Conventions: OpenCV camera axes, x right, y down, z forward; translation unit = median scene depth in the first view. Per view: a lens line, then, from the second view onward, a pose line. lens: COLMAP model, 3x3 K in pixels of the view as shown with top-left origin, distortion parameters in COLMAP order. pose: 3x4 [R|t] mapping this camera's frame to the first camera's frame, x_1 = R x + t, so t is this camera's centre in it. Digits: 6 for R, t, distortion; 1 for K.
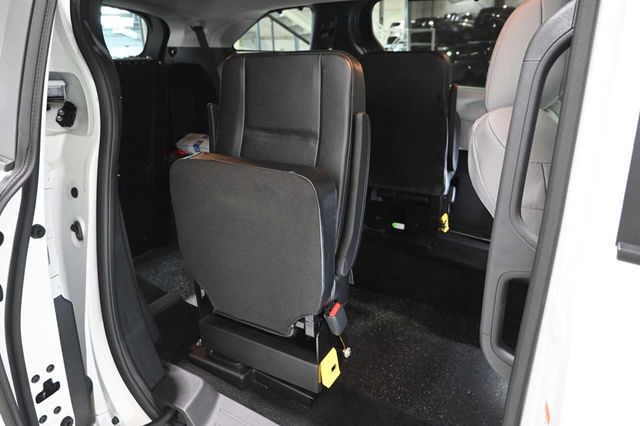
lens RADIAL K [[429.6, 0, 321.0], [0, 429.6, 213.1], [0, 0, 1]] dist [0.009131, -0.007101]
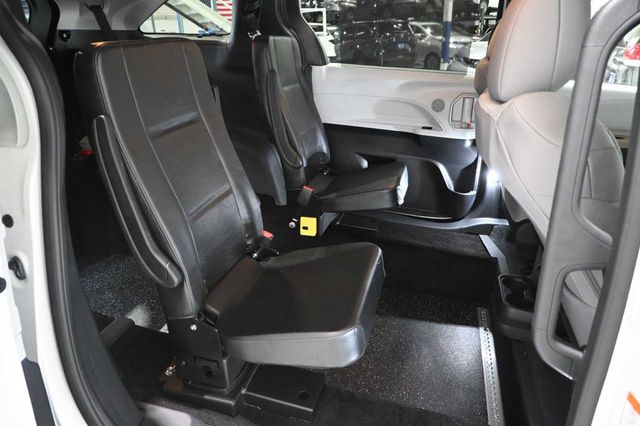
lens RADIAL K [[429.6, 0, 319.4], [0, 429.6, 213.3], [0, 0, 1]] dist [0.009131, -0.007101]
pose [[0.971029, -0.100404, 0.216845, -0.100731], [0.091685, 0.994536, 0.049927, -0.026209], [-0.220673, -0.028599, 0.974928, 0.056849]]
